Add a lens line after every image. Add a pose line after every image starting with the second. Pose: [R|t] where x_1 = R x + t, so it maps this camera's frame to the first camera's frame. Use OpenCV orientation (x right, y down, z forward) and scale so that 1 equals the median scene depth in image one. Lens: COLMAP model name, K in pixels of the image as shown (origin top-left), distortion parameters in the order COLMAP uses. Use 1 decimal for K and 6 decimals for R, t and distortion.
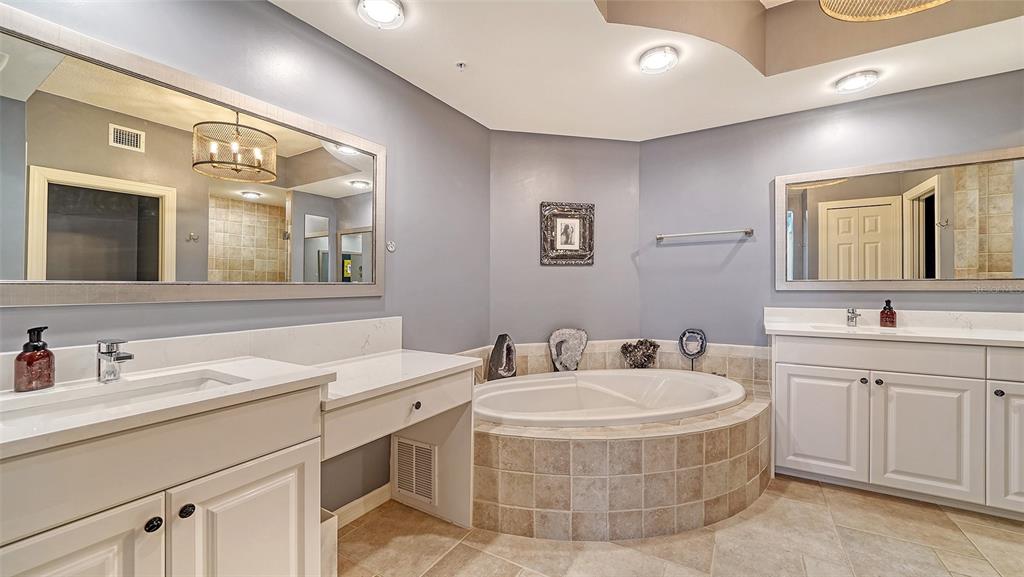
lens RADIAL K [[395.3, 0, 514.4], [0, 395.3, 292.9], [0, 0, 1]] dist [0.007273, -0.000438]
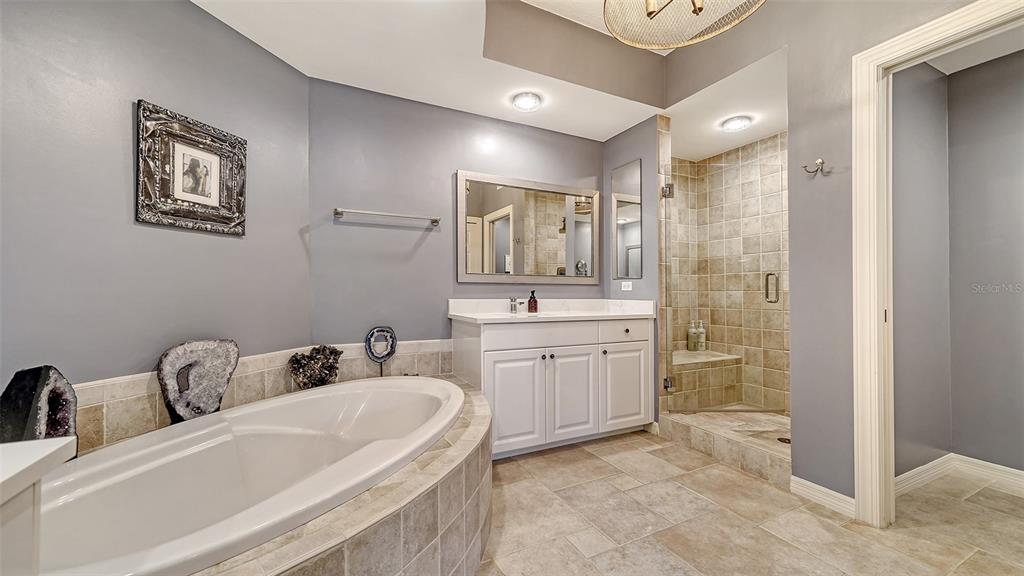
lens RADIAL K [[395.3, 0, 514.4], [0, 395.3, 292.4], [0, 0, 1]] dist [0.007273, -0.000438]
pose [[0.536557, 0.007343, 0.843832, -0.106716], [0.007875, 0.999875, -0.013708, 0.032322], [-0.843827, 0.014000, 0.536432, 0.314556]]
